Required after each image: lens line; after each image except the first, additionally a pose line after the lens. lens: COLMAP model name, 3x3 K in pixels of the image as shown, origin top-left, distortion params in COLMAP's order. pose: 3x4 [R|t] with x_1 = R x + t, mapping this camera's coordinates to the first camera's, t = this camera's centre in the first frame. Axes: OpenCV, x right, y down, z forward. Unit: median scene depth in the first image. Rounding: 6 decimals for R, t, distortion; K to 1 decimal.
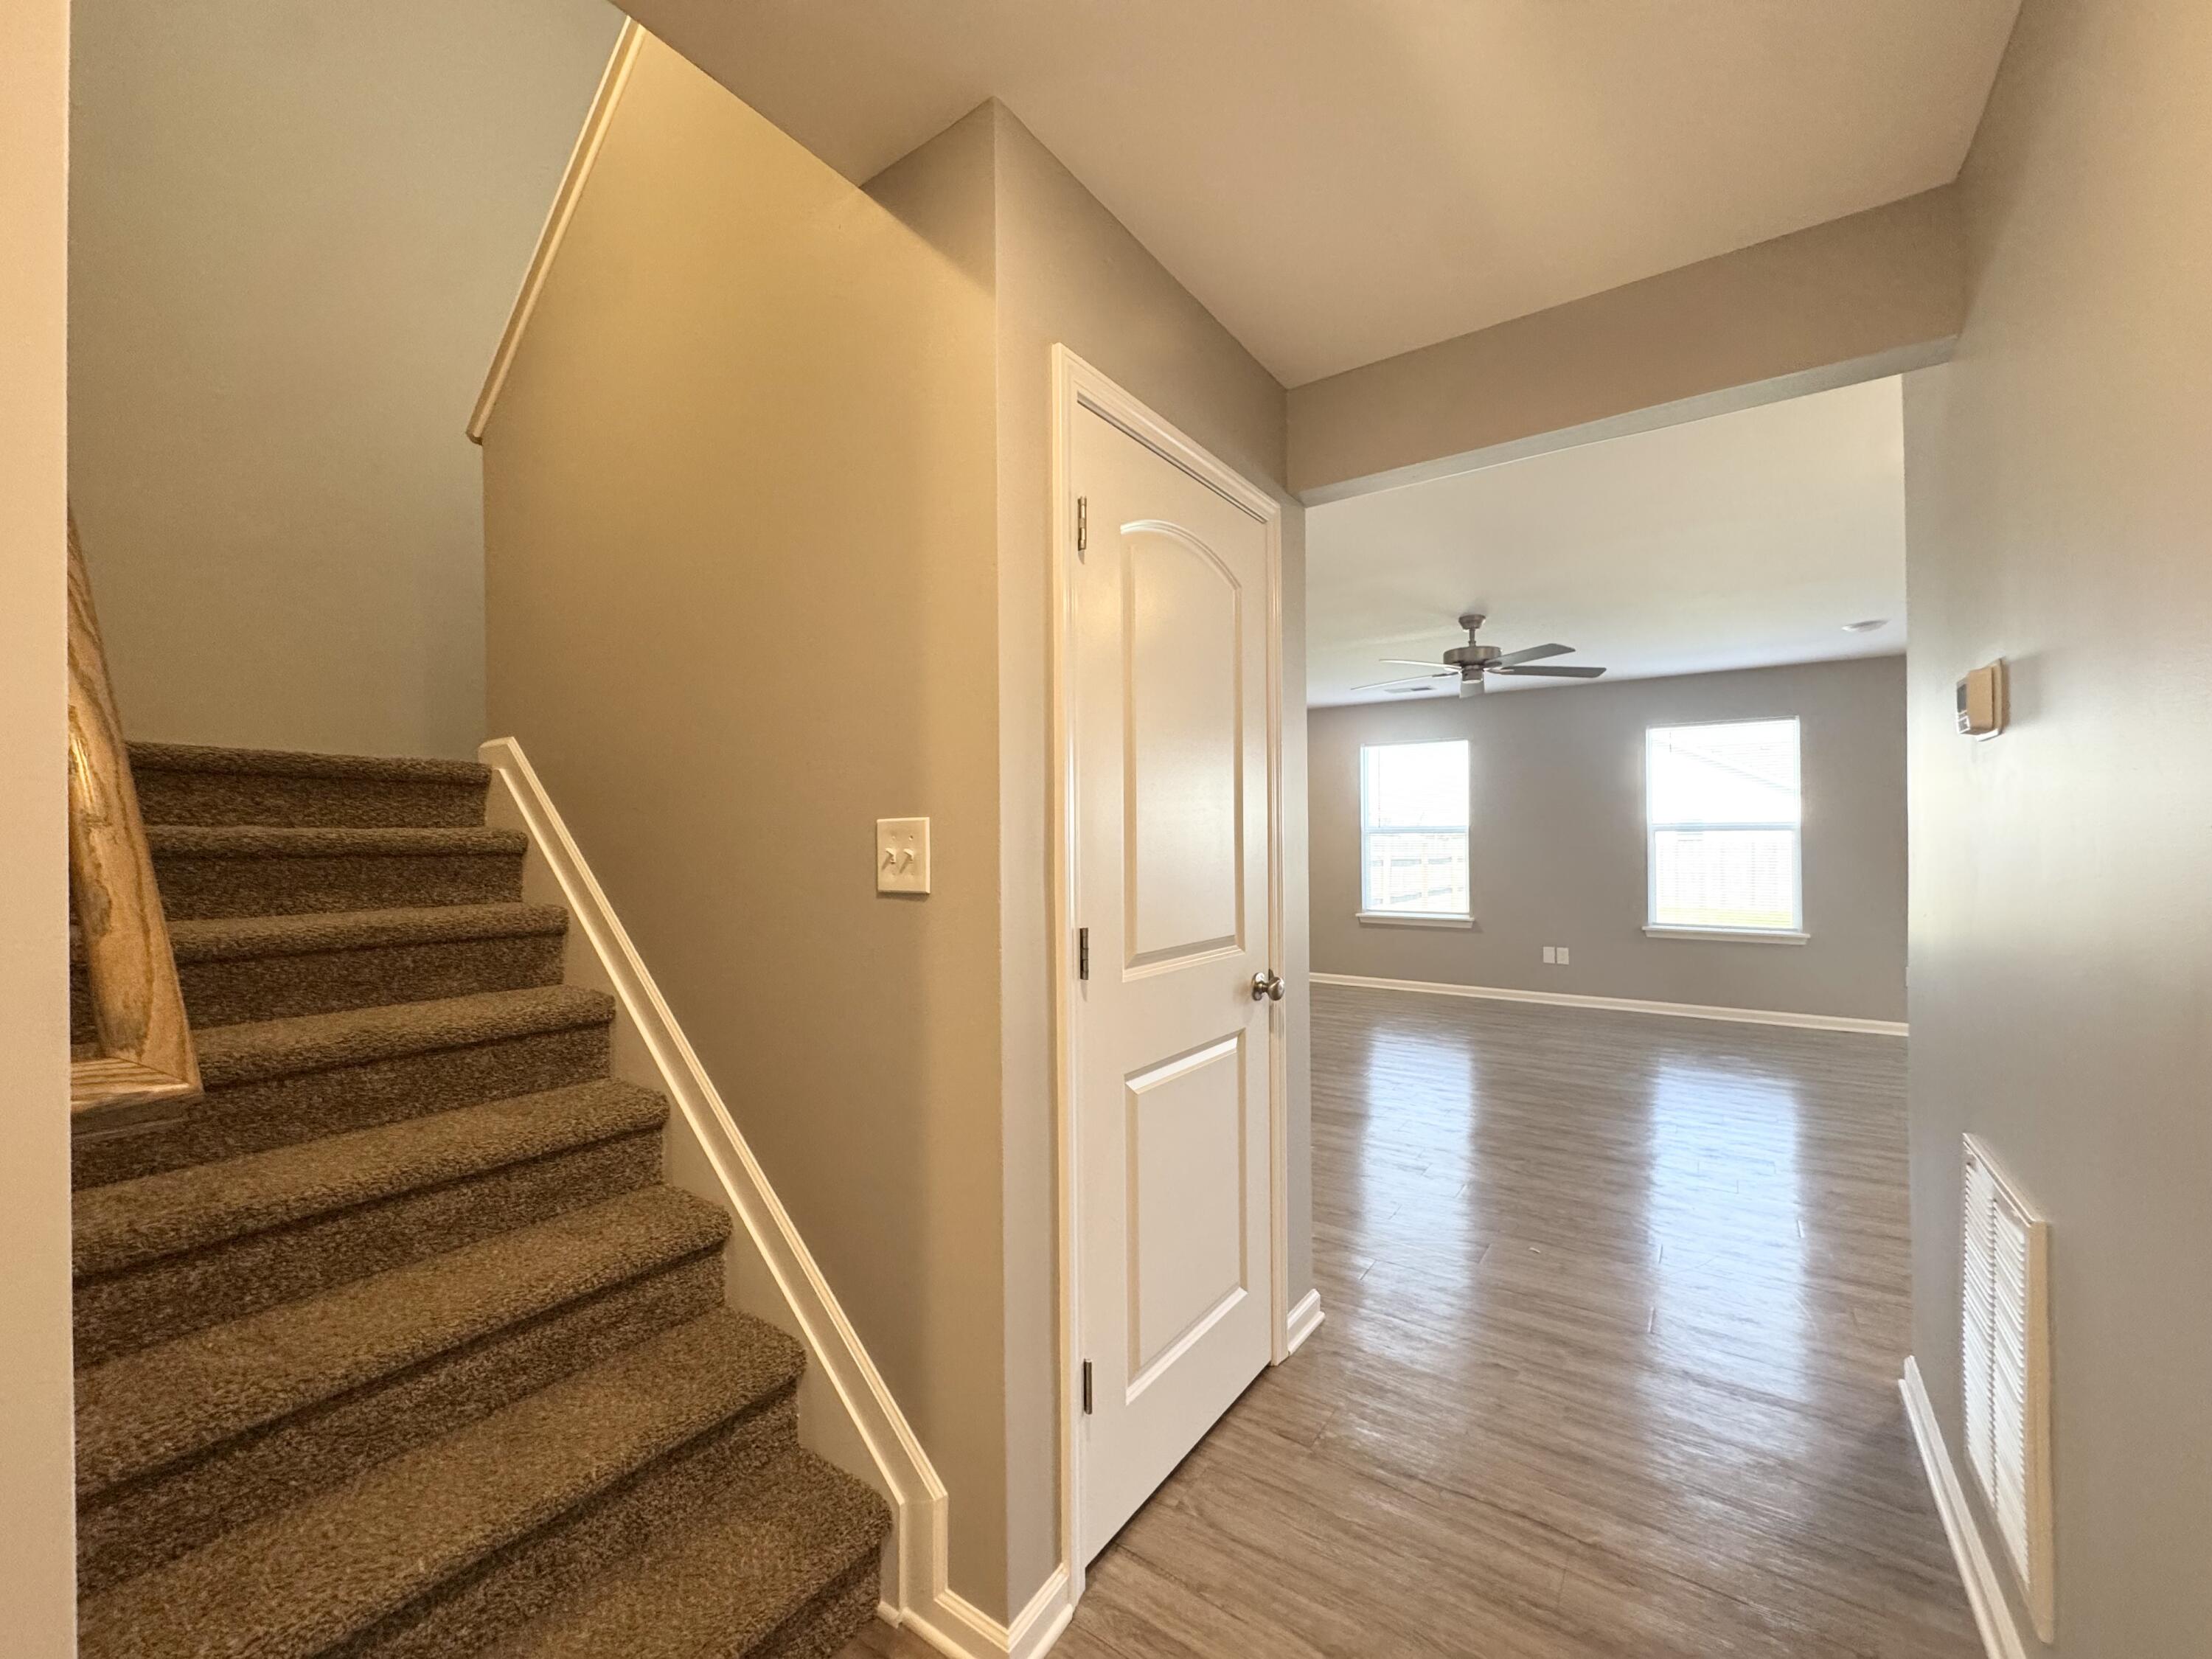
lens RADIAL K [[887.7, 0, 1106.0], [0, 887.7, 829.5], [0, 0, 1]] dist [-0.001250, -0.000015]
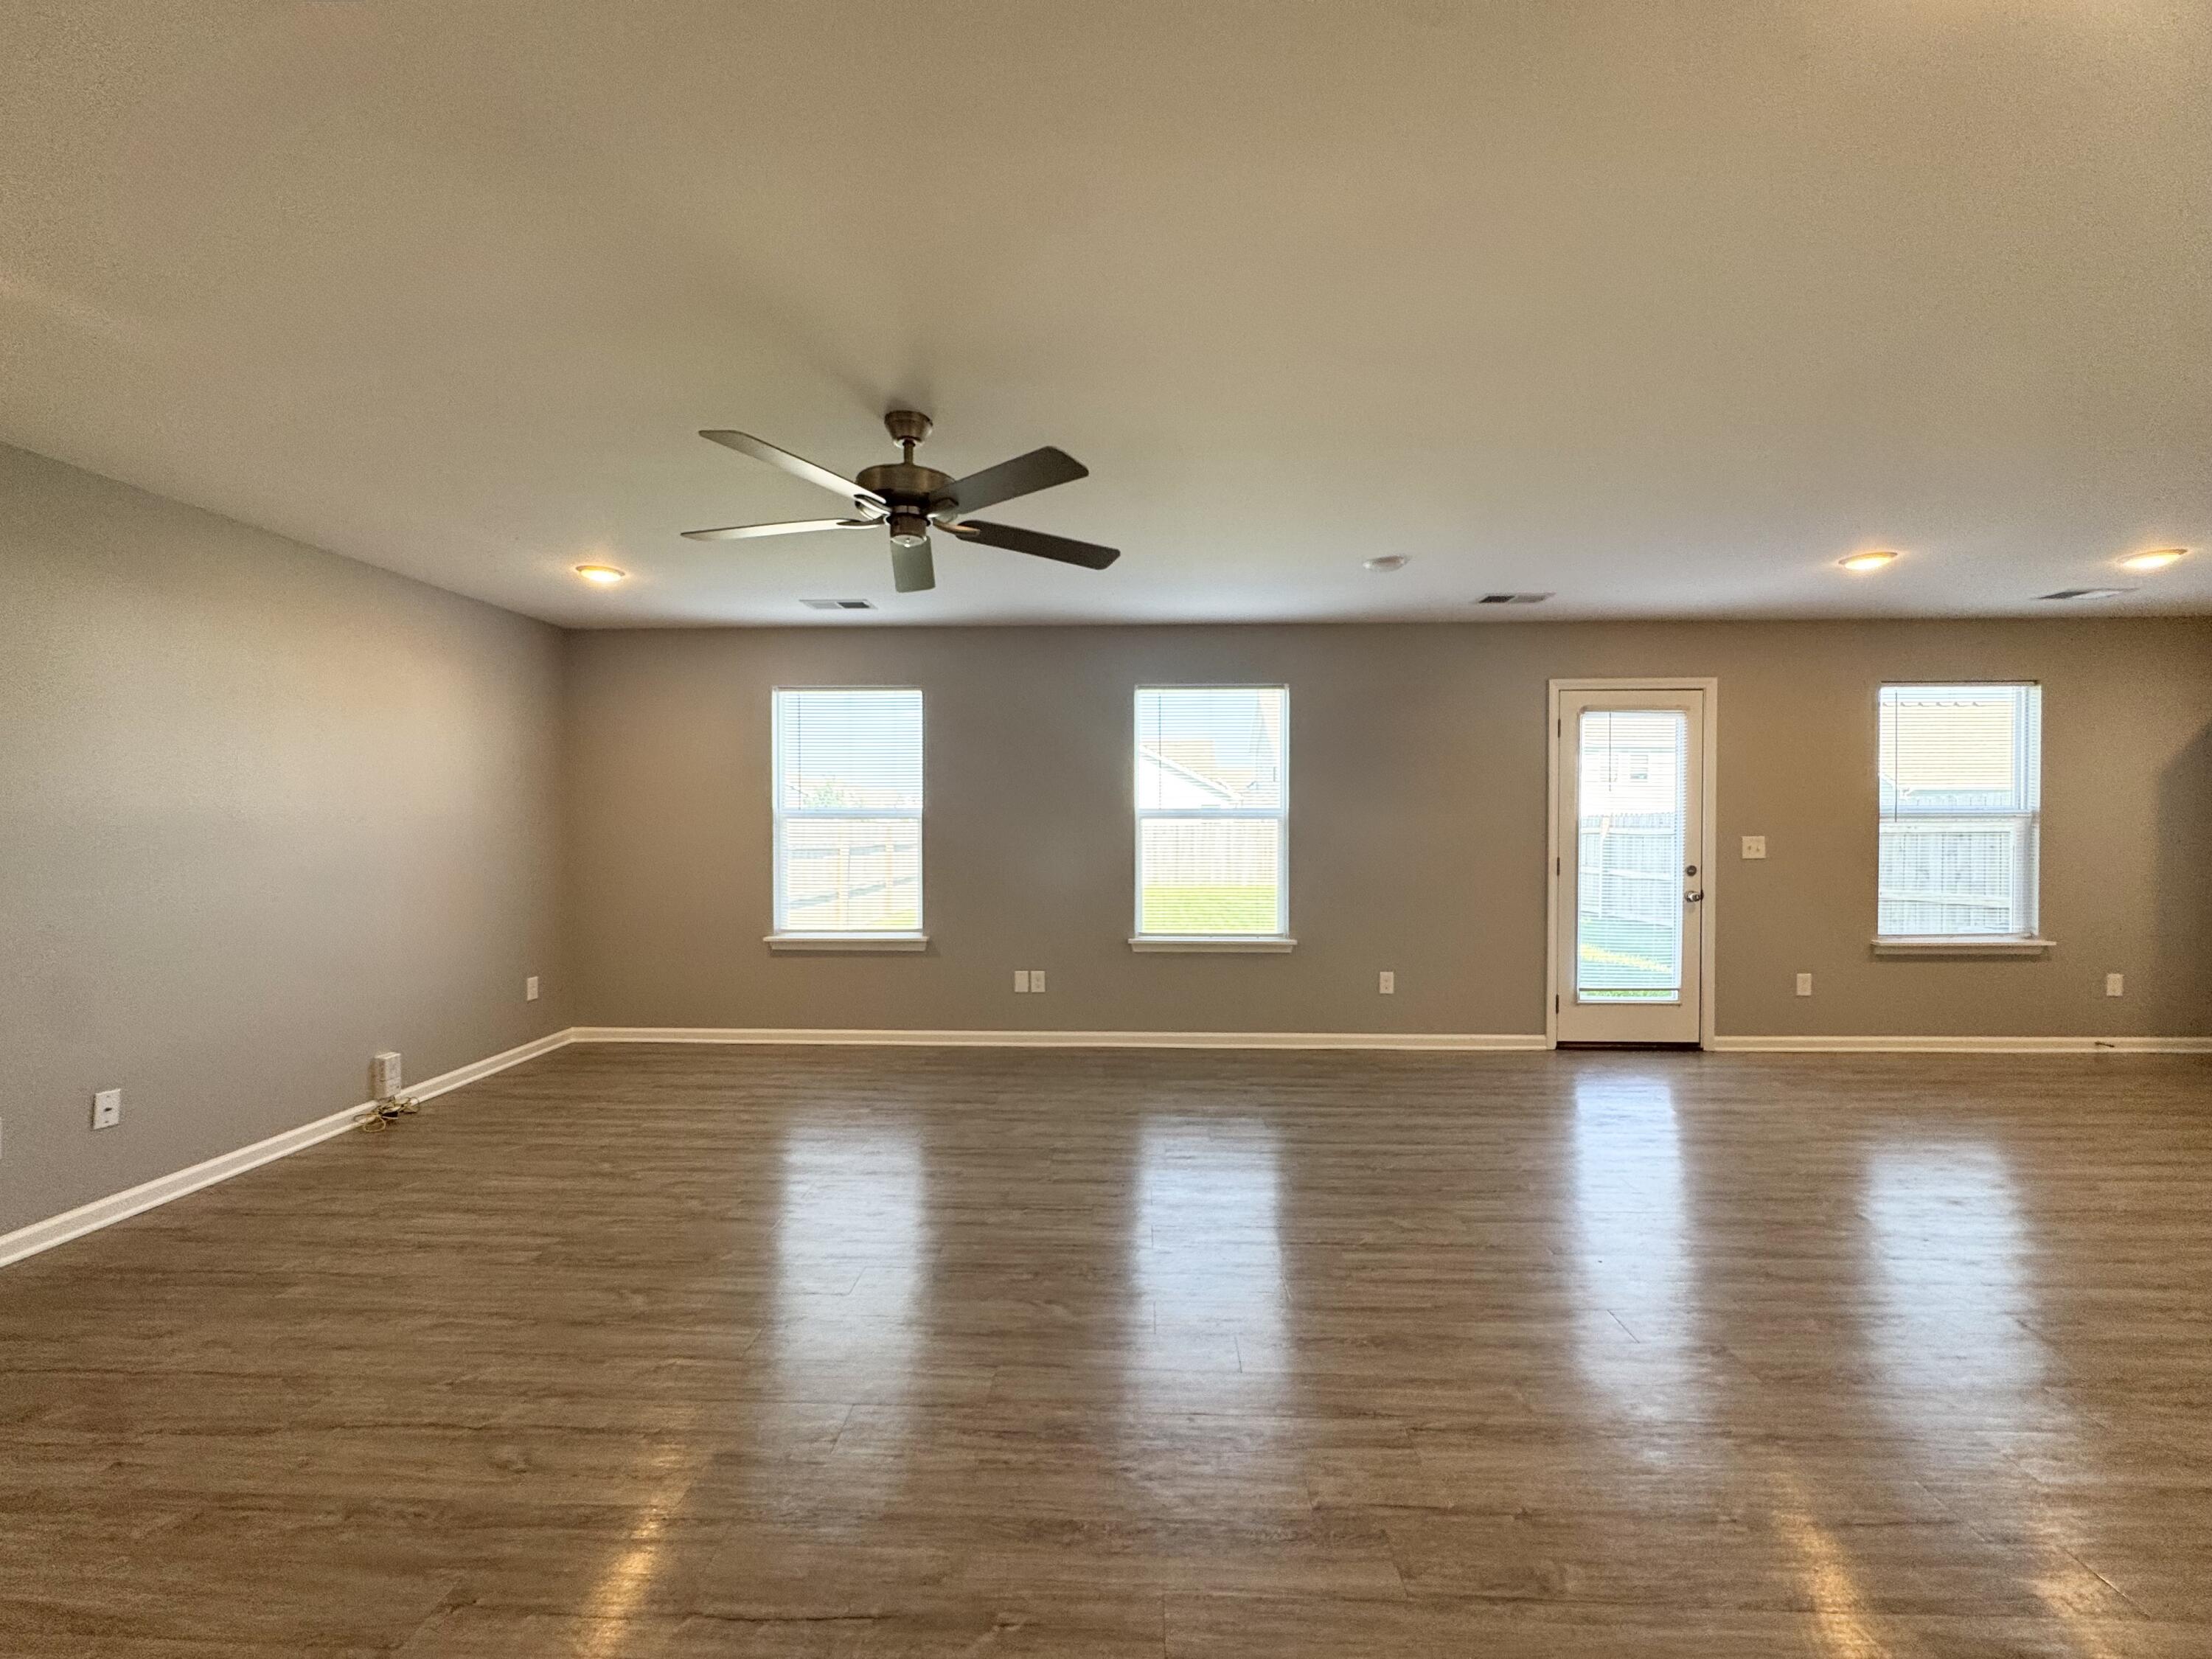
lens RADIAL K [[882.7, 0, 1106.0], [0, 882.7, 829.5], [0, 0, 1]] dist [-0.007777, -0.000097]
pose [[0.840492, -0.002816, 0.541817, 0.174274], [-0.007820, 0.999819, 0.017328, -0.001818], [-0.541768, -0.018801, 0.840318, 0.377564]]
